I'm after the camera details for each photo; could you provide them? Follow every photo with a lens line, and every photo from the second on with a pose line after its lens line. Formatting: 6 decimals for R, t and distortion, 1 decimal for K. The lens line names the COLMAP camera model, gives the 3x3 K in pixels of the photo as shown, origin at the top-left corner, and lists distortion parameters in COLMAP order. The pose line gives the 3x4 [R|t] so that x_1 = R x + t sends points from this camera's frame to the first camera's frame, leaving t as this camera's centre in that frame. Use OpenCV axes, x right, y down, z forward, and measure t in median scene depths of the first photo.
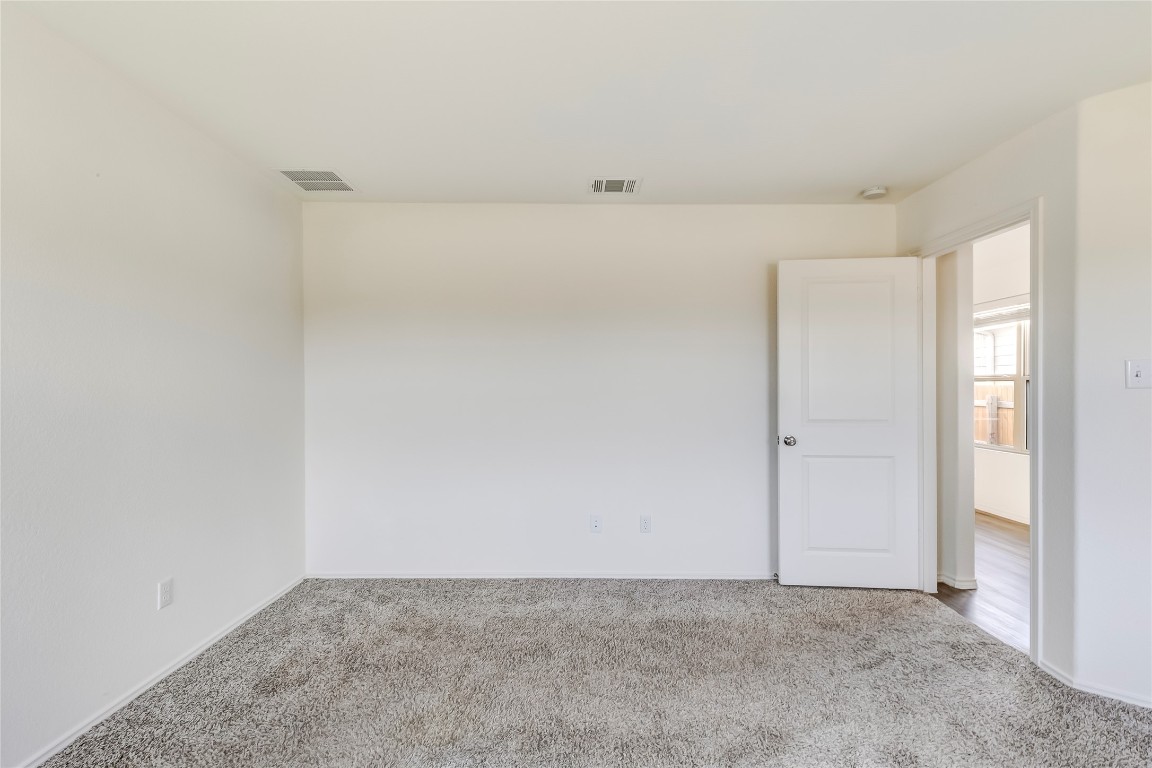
lens RADIAL K [[525.7, 0, 579.0], [0, 525.7, 388.8], [0, 0, 1]] dist [0.003818, 0.000375]
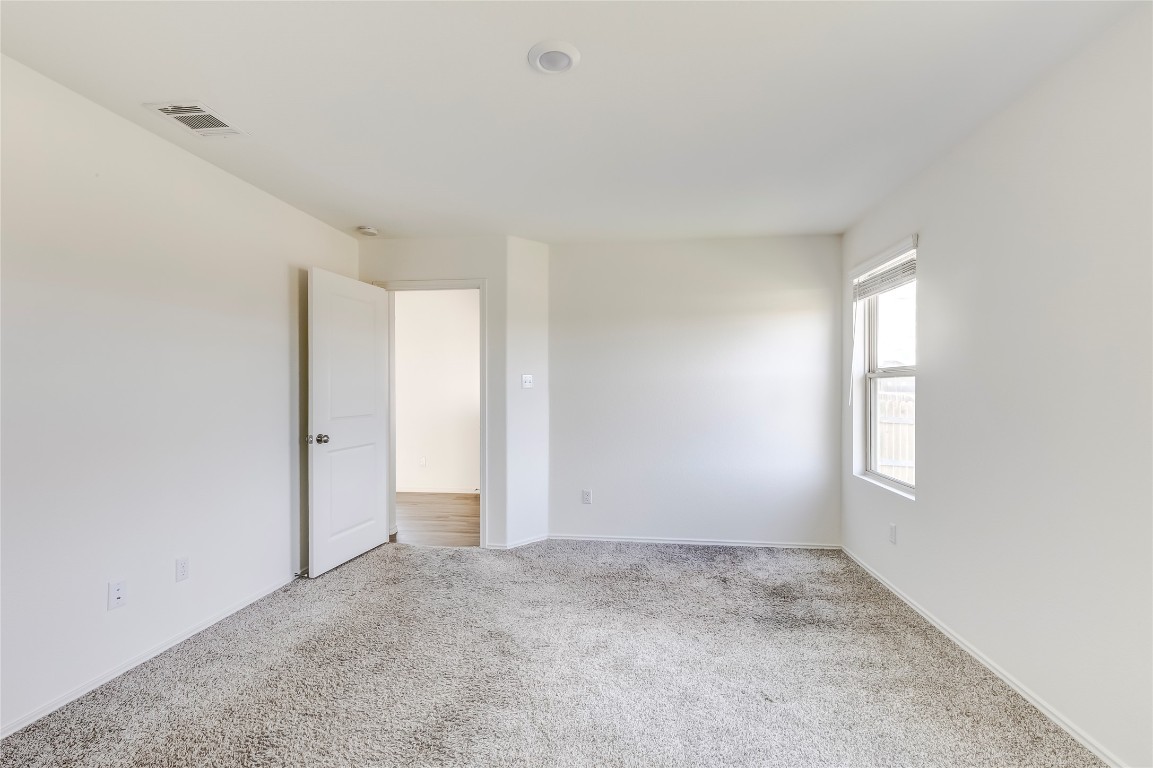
lens RADIAL K [[526.2, 0, 579.5], [0, 526.2, 388.8], [0, 0, 1]] dist [0.003818, 0.000375]
pose [[0.115450, -0.002978, 0.993309, -0.615512], [0.001672, 0.999995, 0.002804, -0.004139], [-0.993312, 0.001337, 0.115454, 0.371883]]
